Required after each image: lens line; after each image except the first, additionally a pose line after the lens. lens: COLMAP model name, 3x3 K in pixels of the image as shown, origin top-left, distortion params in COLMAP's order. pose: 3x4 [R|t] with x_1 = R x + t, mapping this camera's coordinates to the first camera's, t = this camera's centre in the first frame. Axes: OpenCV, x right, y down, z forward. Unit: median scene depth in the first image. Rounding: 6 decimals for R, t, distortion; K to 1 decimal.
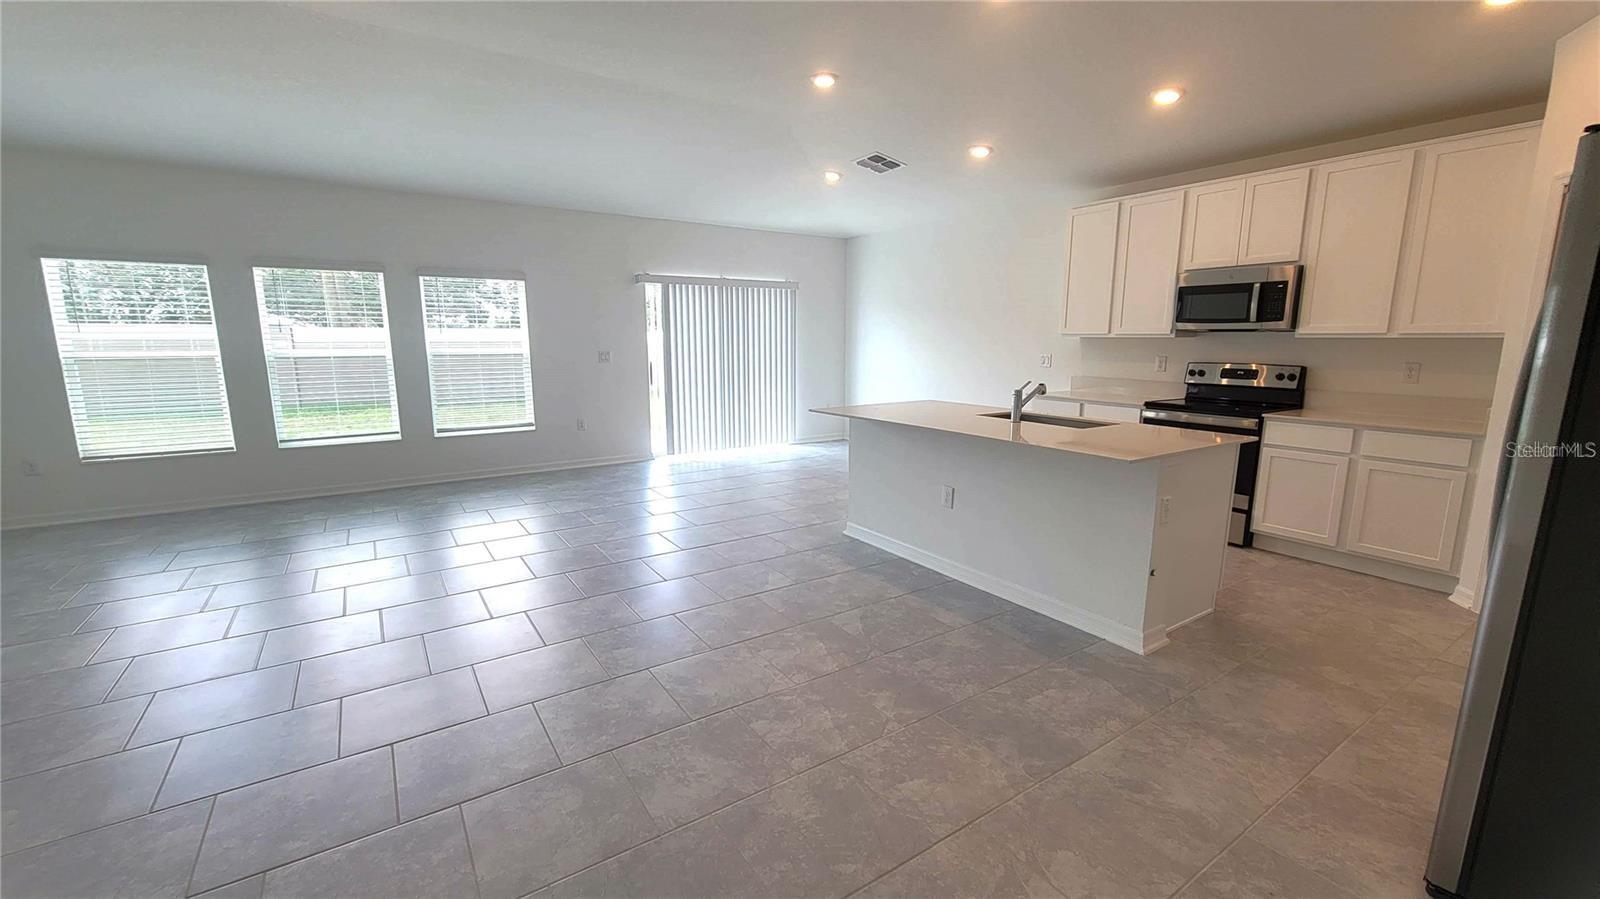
lens RADIAL K [[653.2, 0, 806.0], [0, 653.2, 452.6], [0, 0, 1]] dist [0.000916, -0.000685]
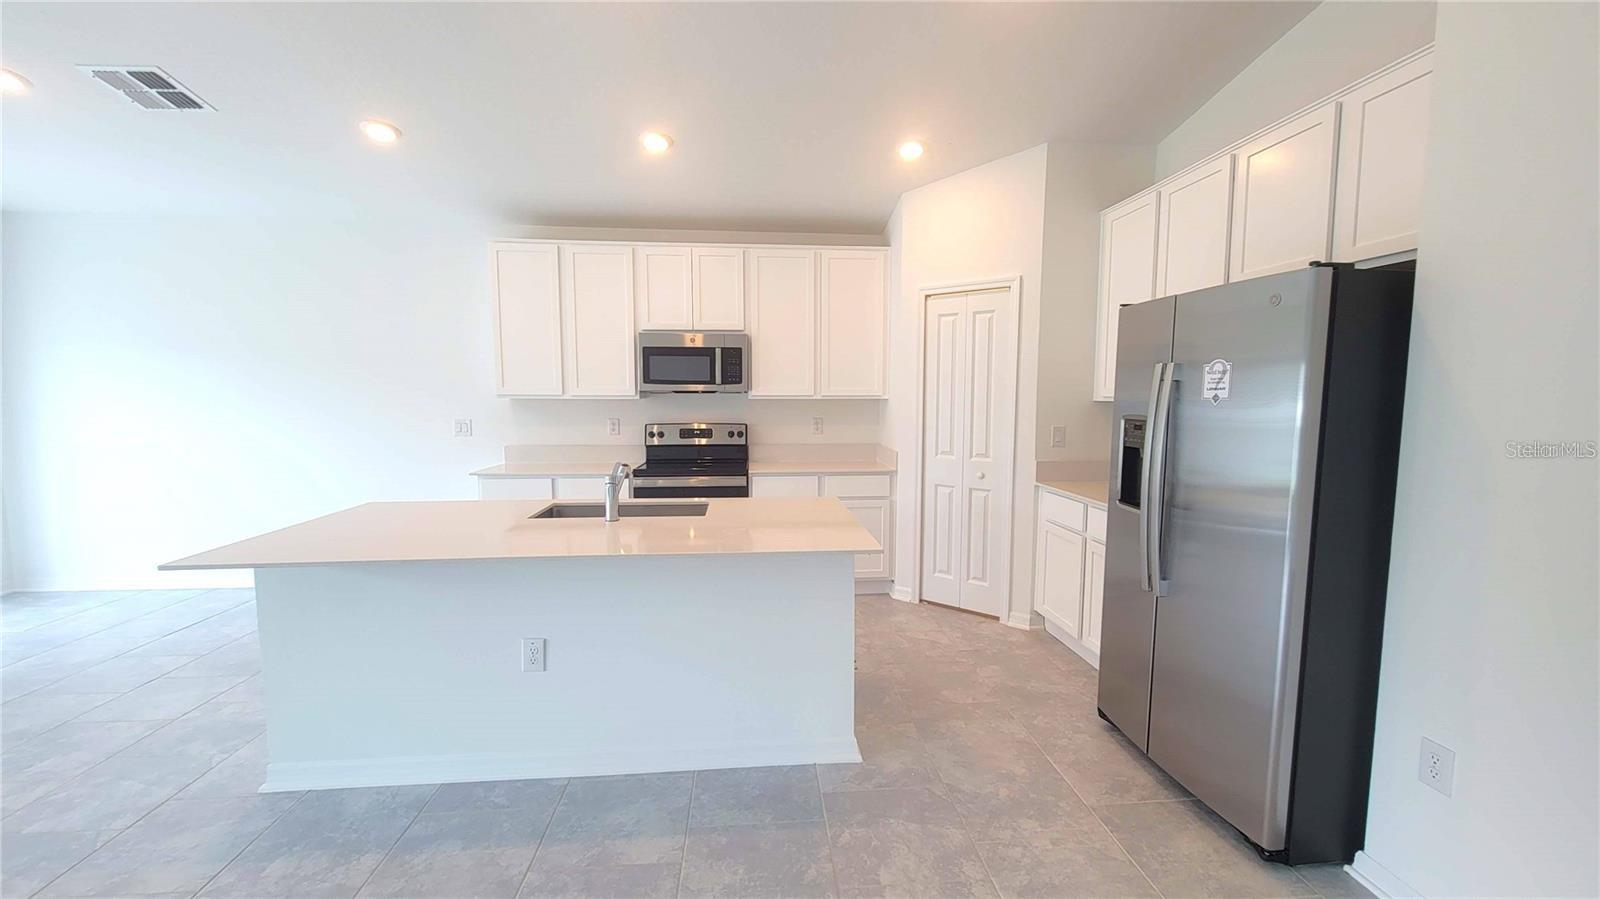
lens RADIAL K [[653.2, 0, 807.5], [0, 653.2, 452.1], [0, 0, 1]] dist [0.000916, -0.000685]
pose [[0.479722, -0.080525, 0.873717, -0.167732], [0.151279, 0.988458, 0.008039, -0.079230], [-0.864281, 0.128319, 0.486367, 0.380518]]
